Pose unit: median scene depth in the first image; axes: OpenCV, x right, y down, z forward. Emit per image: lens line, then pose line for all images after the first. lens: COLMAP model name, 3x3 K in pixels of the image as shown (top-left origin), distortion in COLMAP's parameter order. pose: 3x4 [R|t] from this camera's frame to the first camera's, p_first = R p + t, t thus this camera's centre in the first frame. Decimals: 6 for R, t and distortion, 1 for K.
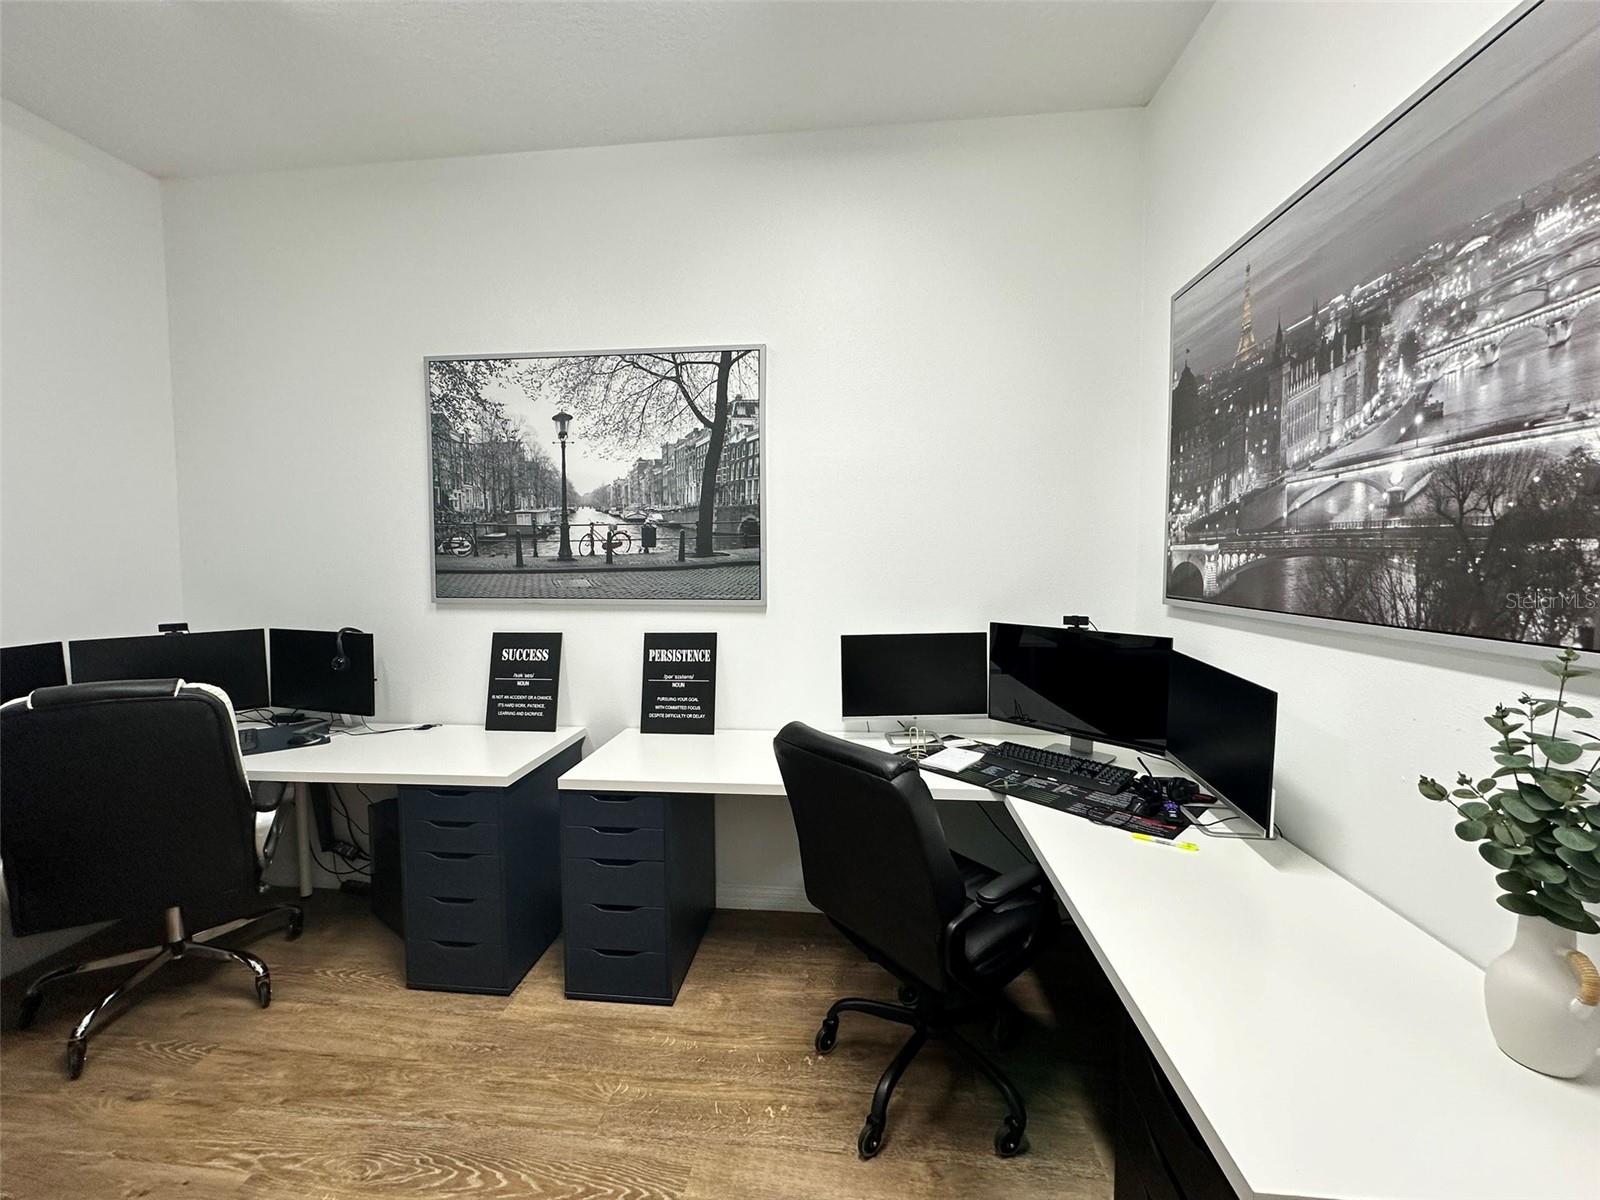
lens RADIAL K [[635.4, 0, 796.6], [0, 635.4, 598.6], [0, 0, 1]] dist [-0.001769, 0.000514]
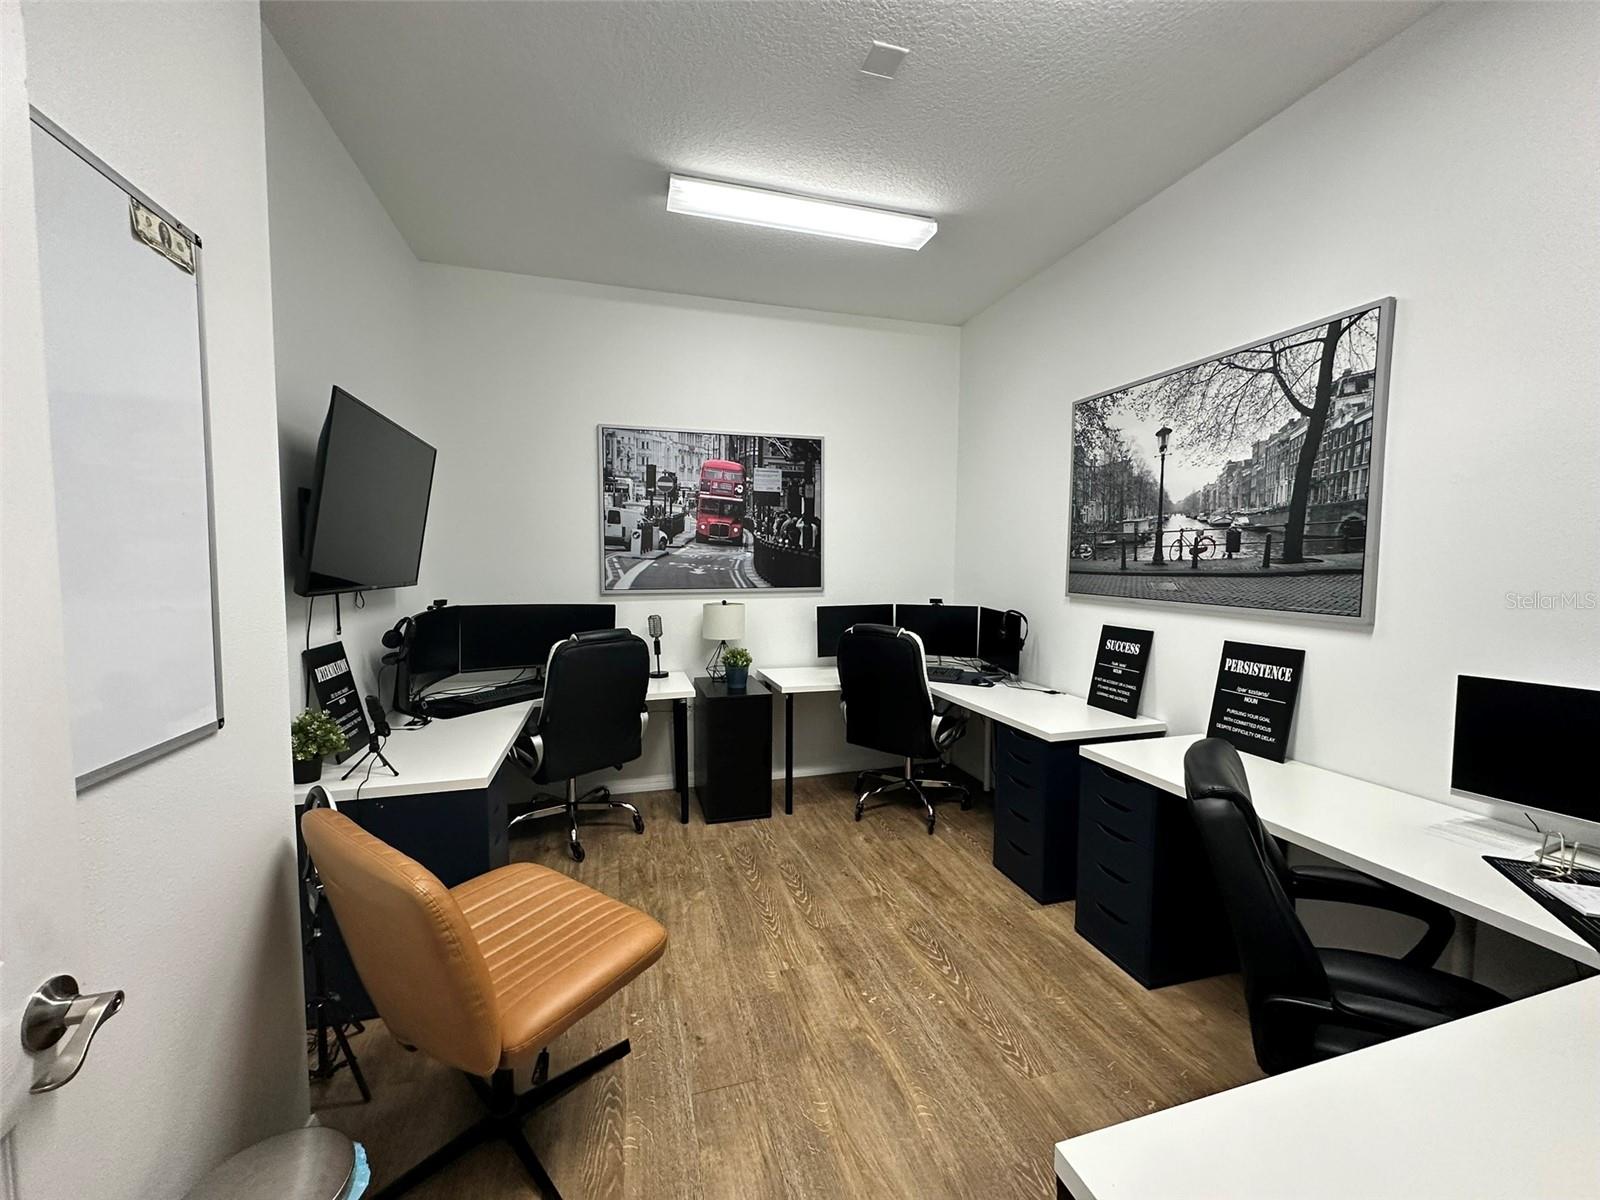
lens RADIAL K [[635.4, 0, 800.9], [0, 635.4, 598.4], [0, 0, 1]] dist [-0.001769, 0.000514]
pose [[0.378435, 0.064838, -0.923354, 0.421237], [-0.061578, 0.997097, 0.044779, -0.014388], [0.923577, 0.039912, 0.381330, 0.032181]]
